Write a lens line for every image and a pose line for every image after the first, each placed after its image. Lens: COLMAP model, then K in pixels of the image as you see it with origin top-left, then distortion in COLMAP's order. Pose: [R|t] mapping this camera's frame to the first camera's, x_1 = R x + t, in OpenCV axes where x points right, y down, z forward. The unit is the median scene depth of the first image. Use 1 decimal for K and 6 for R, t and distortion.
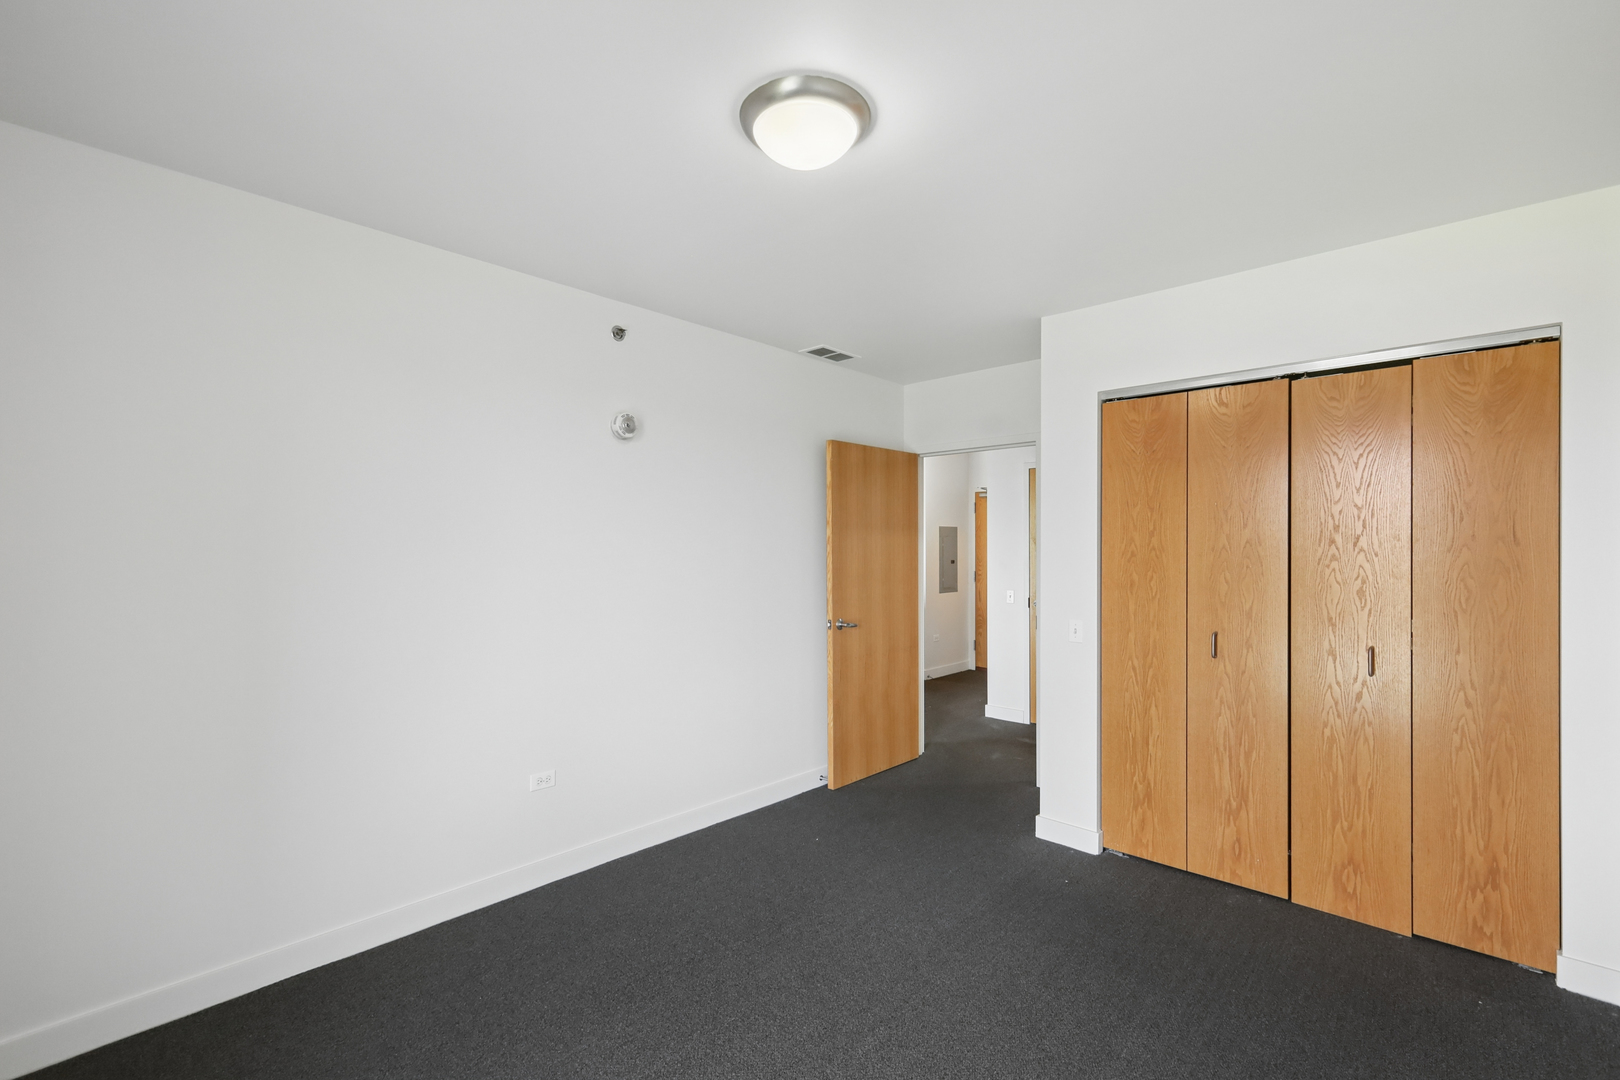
lens RADIAL K [[723.4, 0, 807.9], [0, 723.4, 542.6], [0, 0, 1]] dist [0.002180, 0.000290]
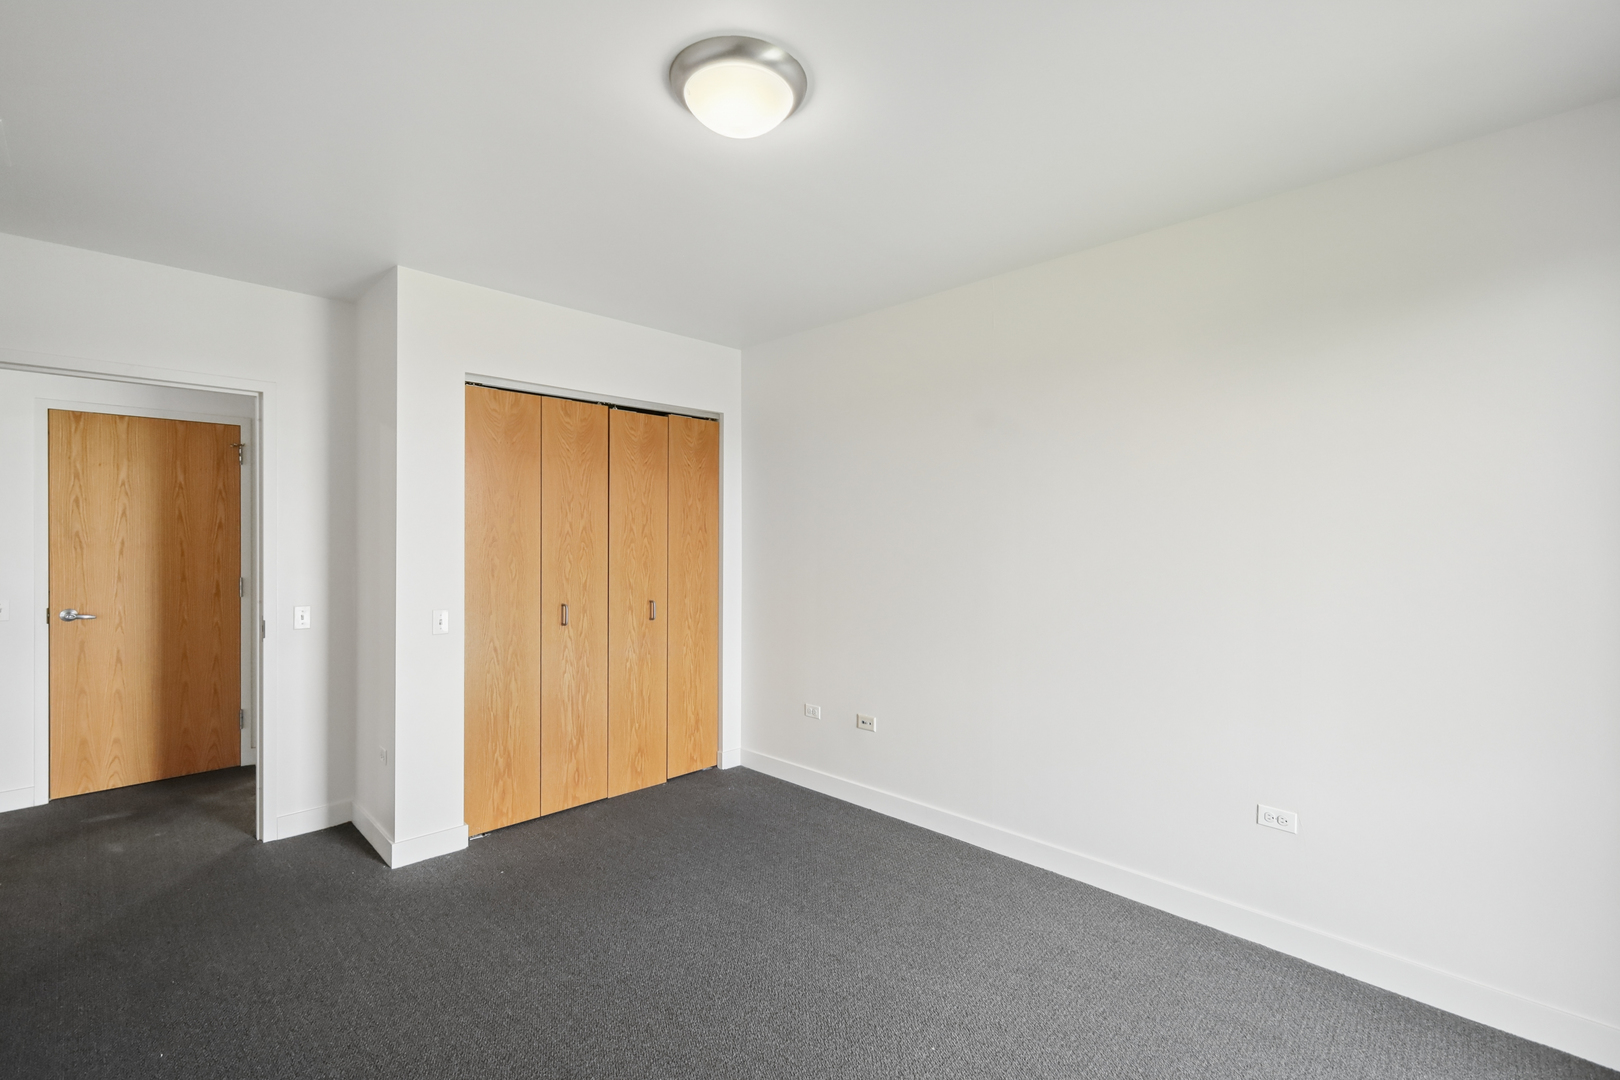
lens RADIAL K [[723.4, 0, 808.4], [0, 723.4, 541.3], [0, 0, 1]] dist [0.002180, 0.000290]
pose [[0.014835, -0.003466, 0.999884, -0.630892], [-0.006515, 0.999972, 0.003562, 0.013578], [-0.999869, -0.006567, 0.014812, 0.585144]]
